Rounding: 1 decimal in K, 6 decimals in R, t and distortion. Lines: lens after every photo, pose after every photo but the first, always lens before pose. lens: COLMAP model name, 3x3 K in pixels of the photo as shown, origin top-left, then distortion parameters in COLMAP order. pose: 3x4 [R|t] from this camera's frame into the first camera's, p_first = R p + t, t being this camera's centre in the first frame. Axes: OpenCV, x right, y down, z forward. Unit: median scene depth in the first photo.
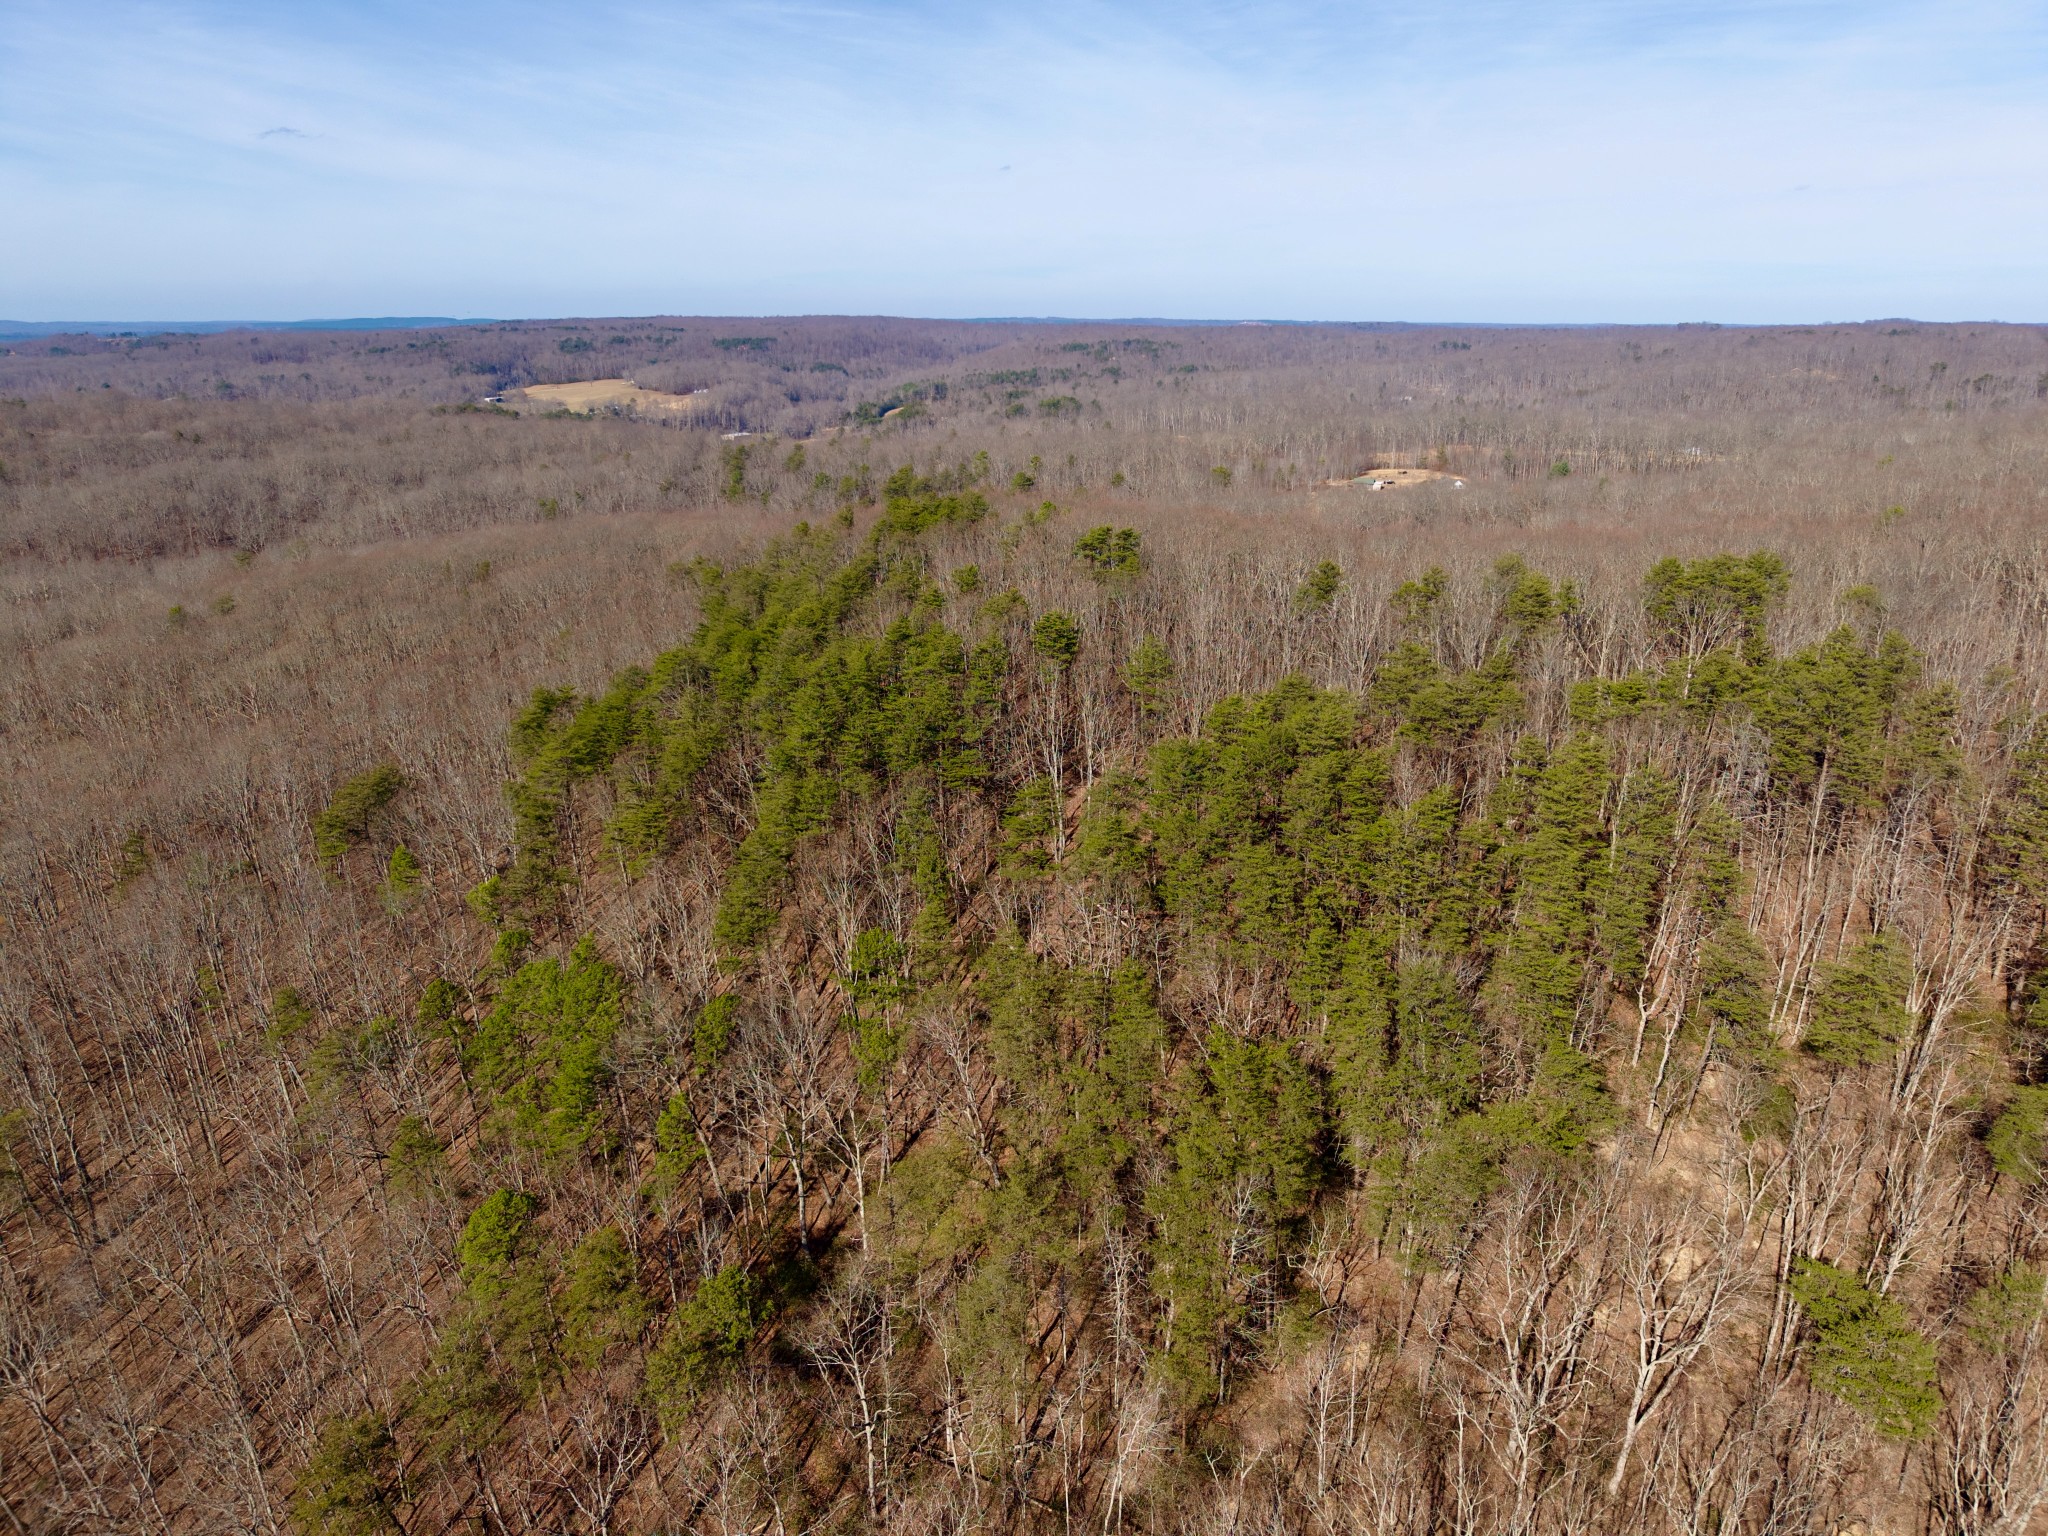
lens RADIAL K [[1372.7, 0, 1024.0], [0, 1372.7, 768.0], [0, 0, 1]] dist [0.010695, -0.012434]
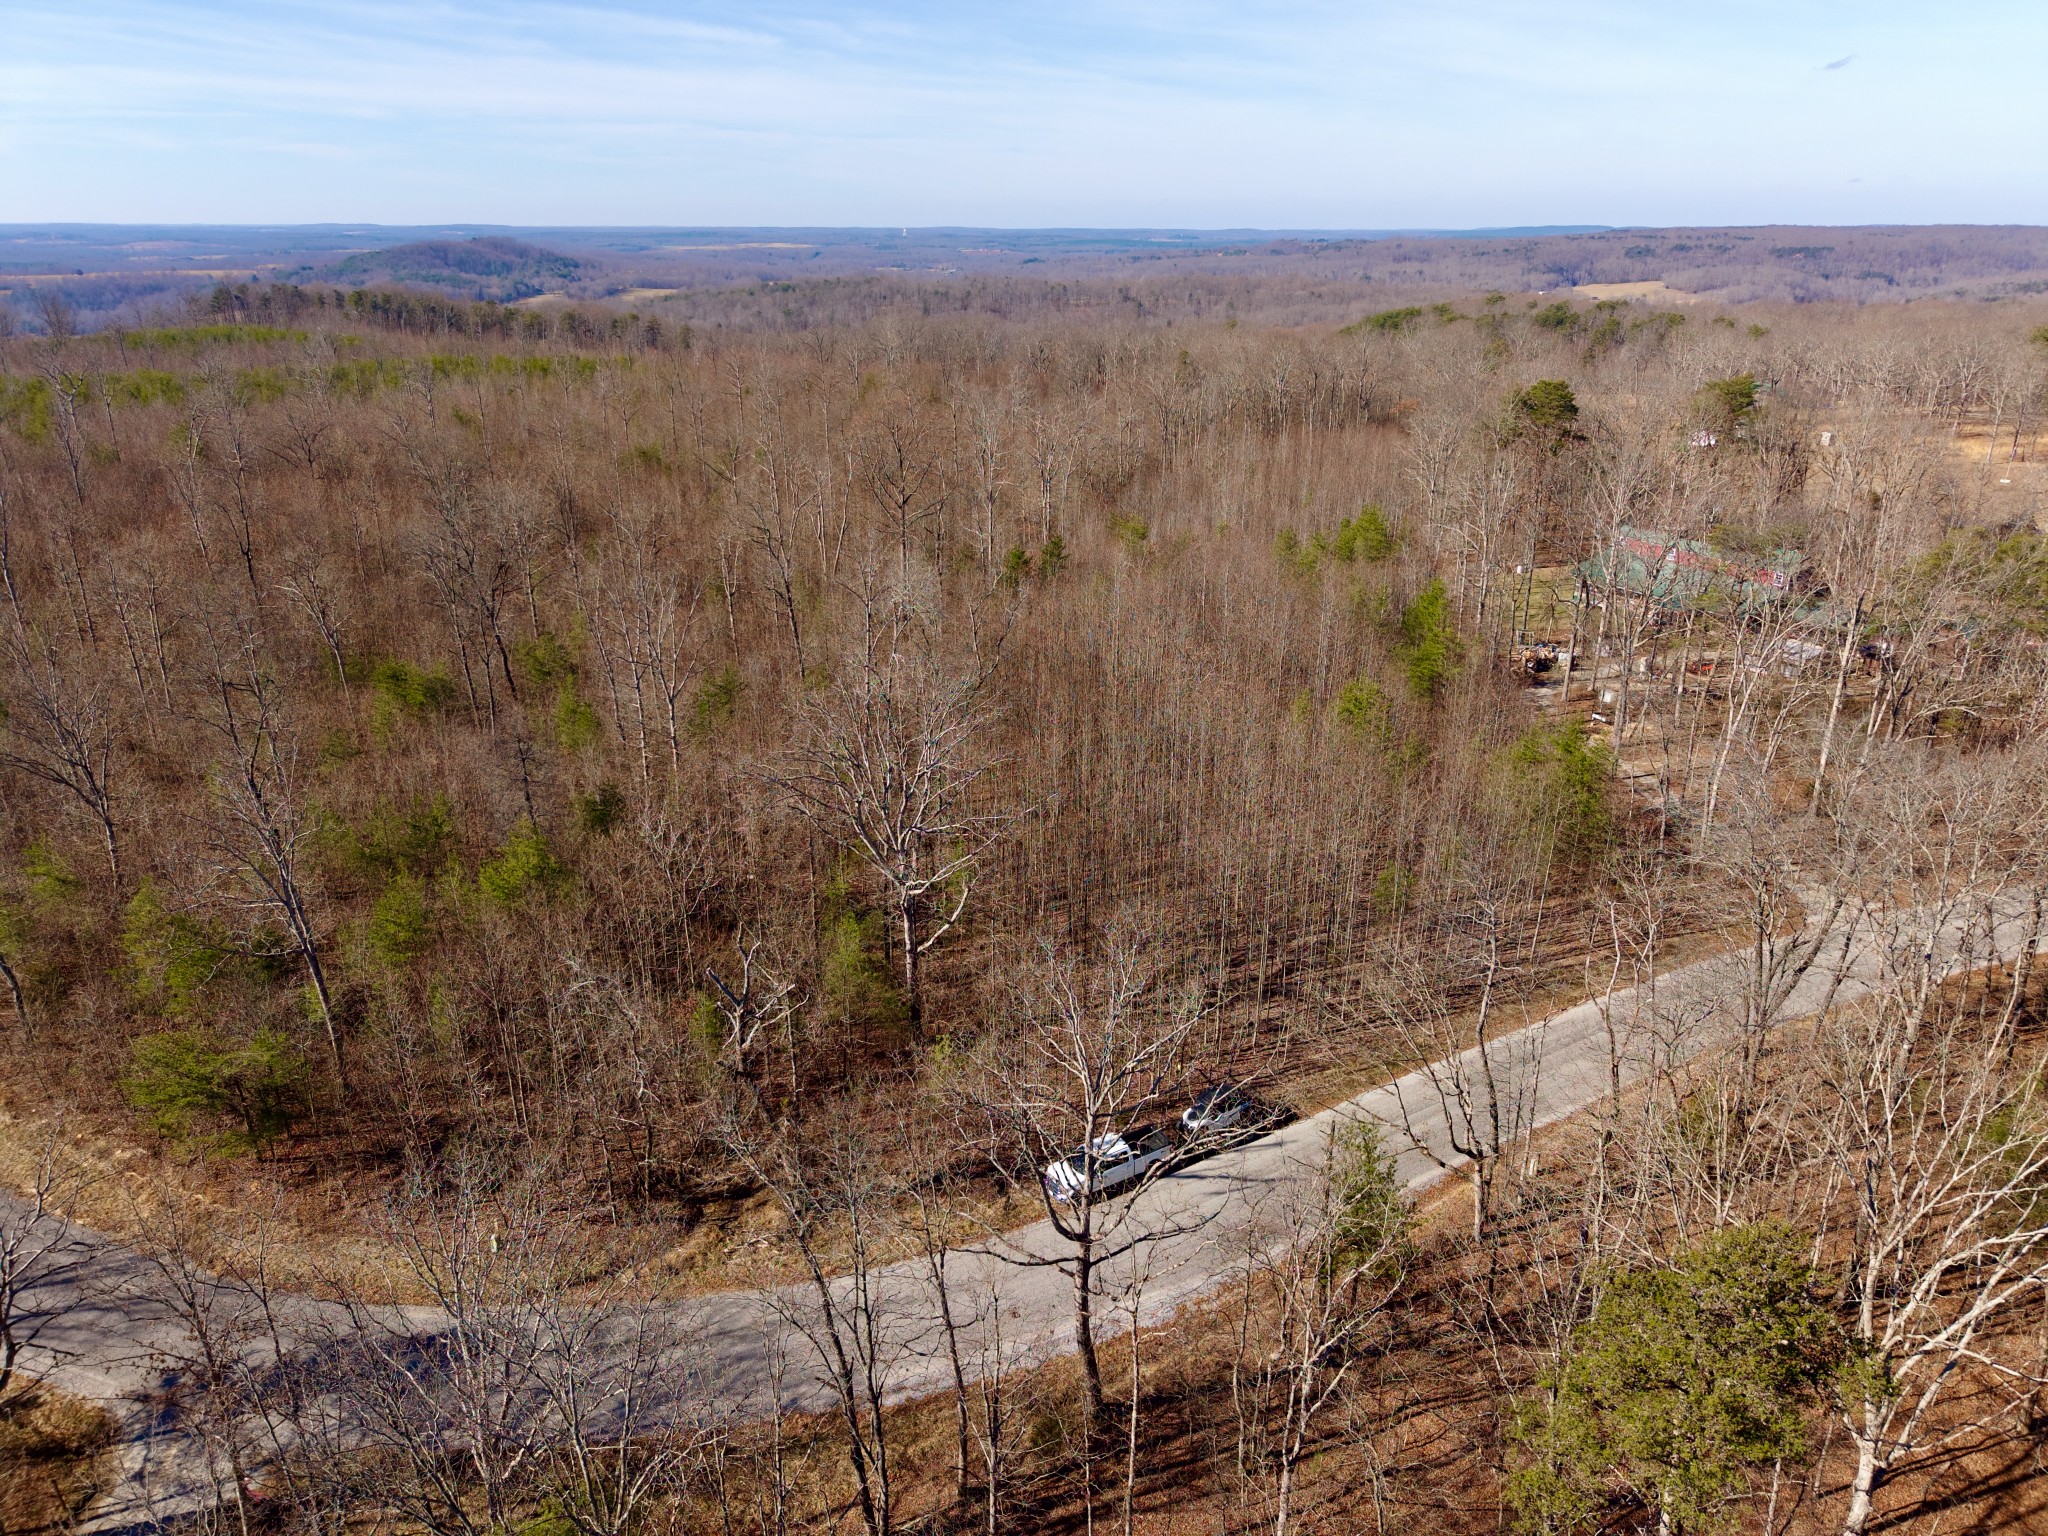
lens RADIAL K [[1372.7, 0, 1024.0], [0, 1372.7, 768.0], [0, 0, 1]] dist [0.010695, -0.012434]
pose [[0.722251, 0.254200, -0.643223, 0.220604], [-0.215396, 0.966429, 0.140070, 0.095475], [0.657235, 0.037383, 0.752758, -0.302695]]
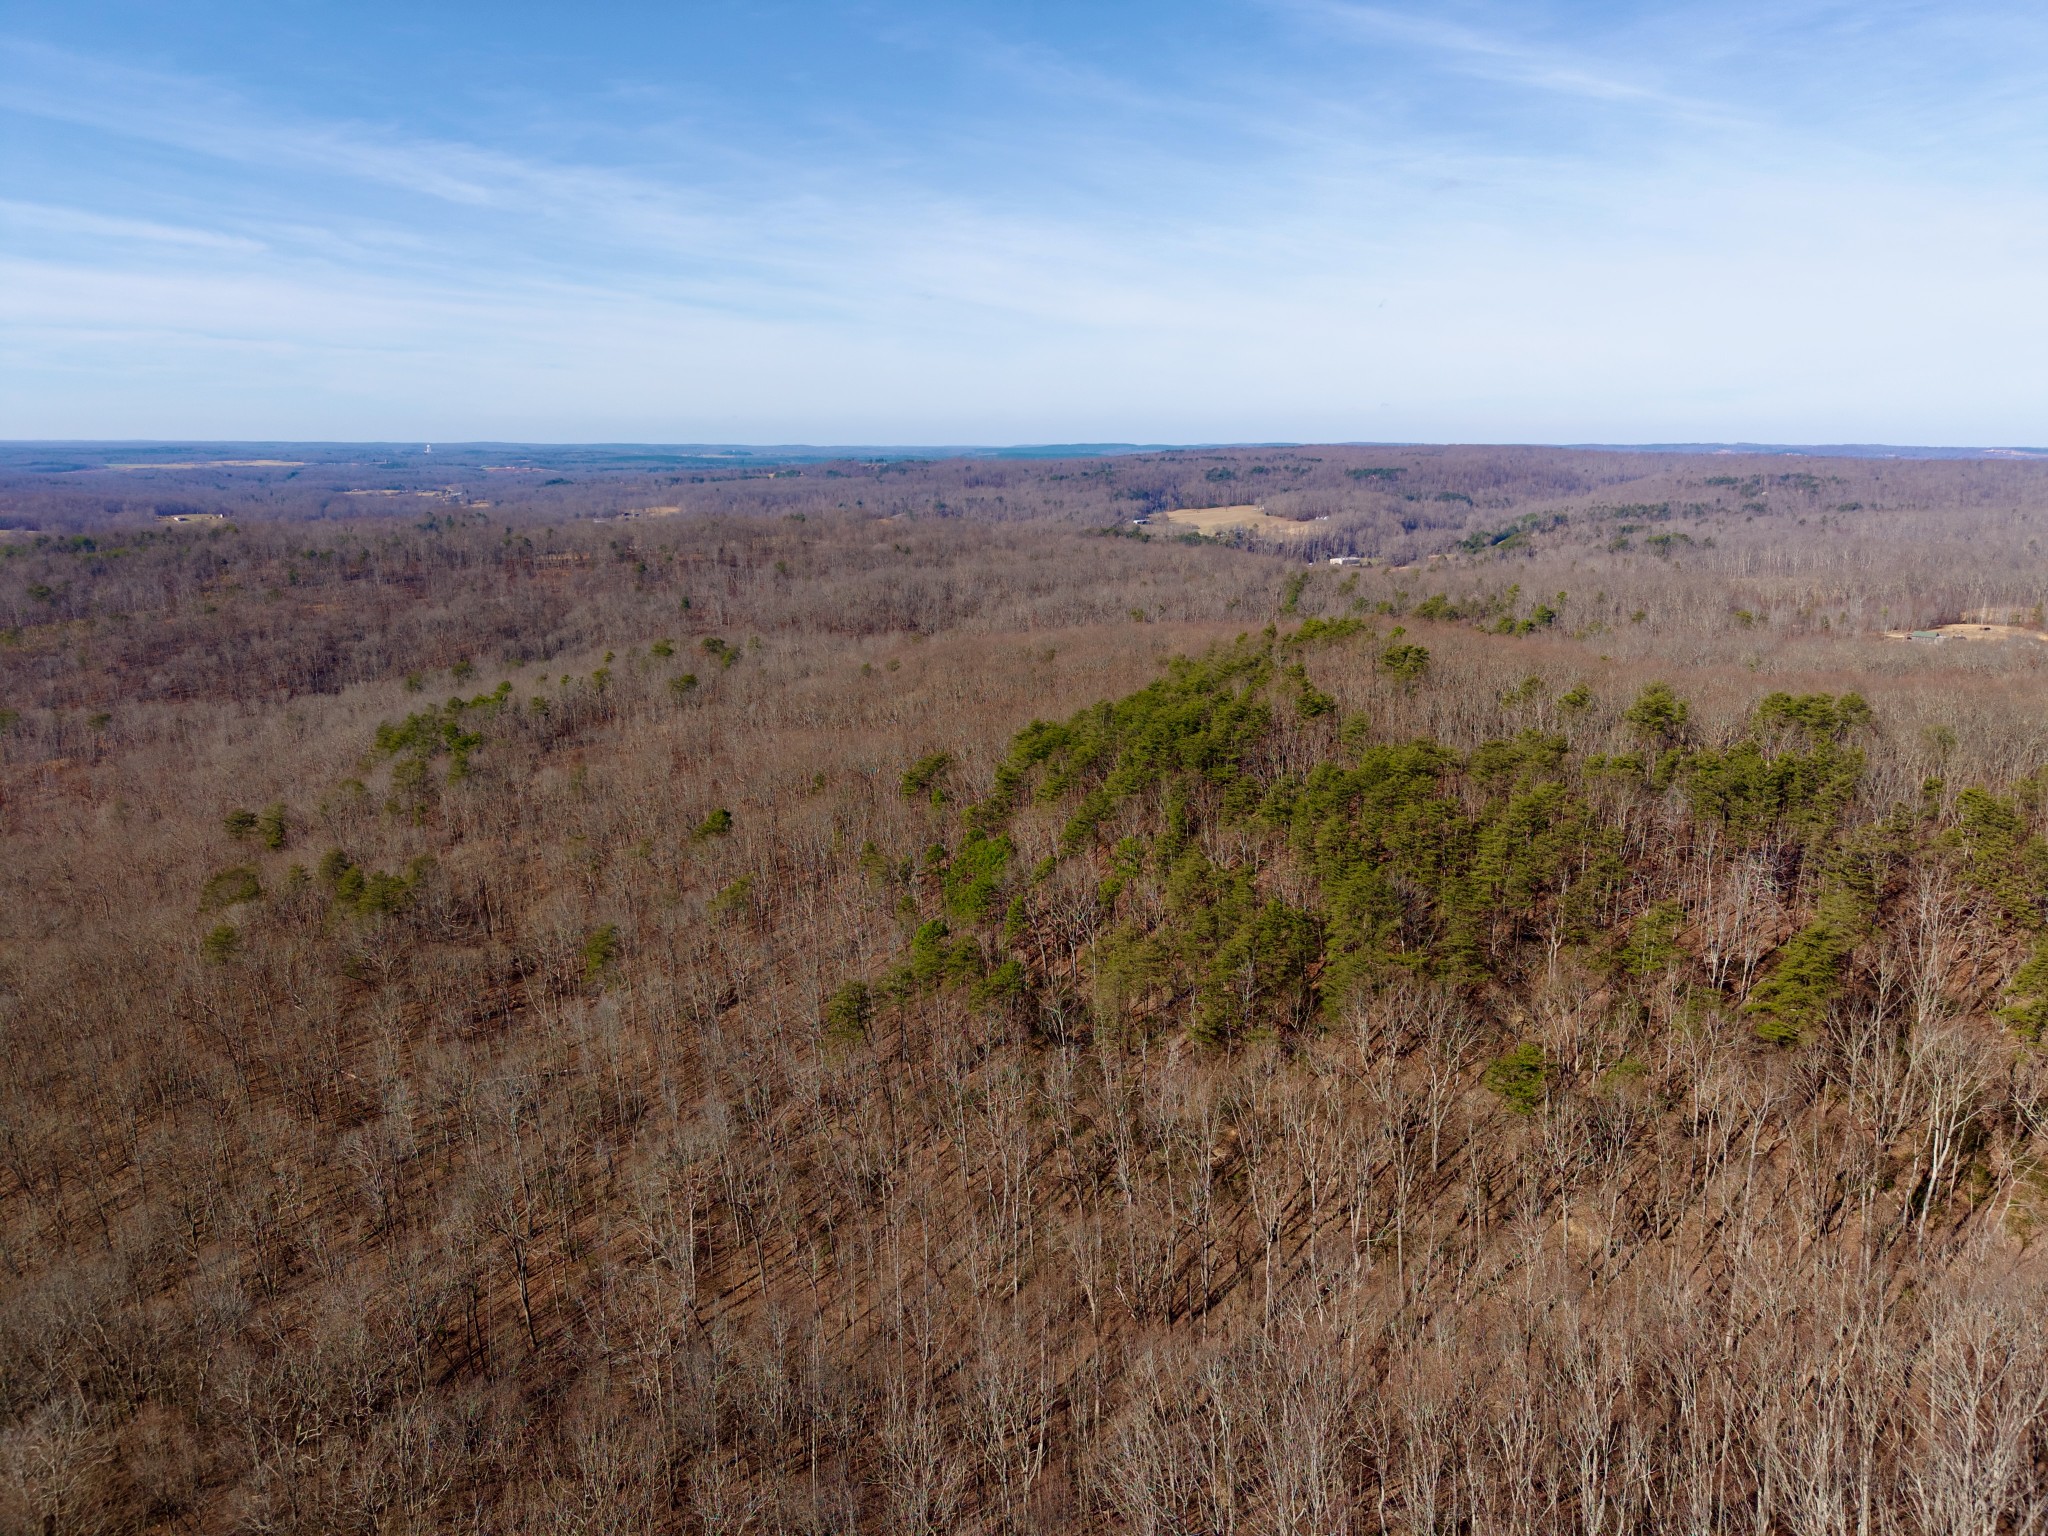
lens RADIAL K [[1368.4, 0, 1024.0], [0, 1368.4, 768.0], [0, 0, 1]] dist [0.031117, -0.039933]
pose [[0.897752, 0.103390, -0.428195, 0.041079], [-0.138582, 0.988998, -0.051752, 0.010274], [0.418133, 0.105801, 0.902203, -0.058423]]
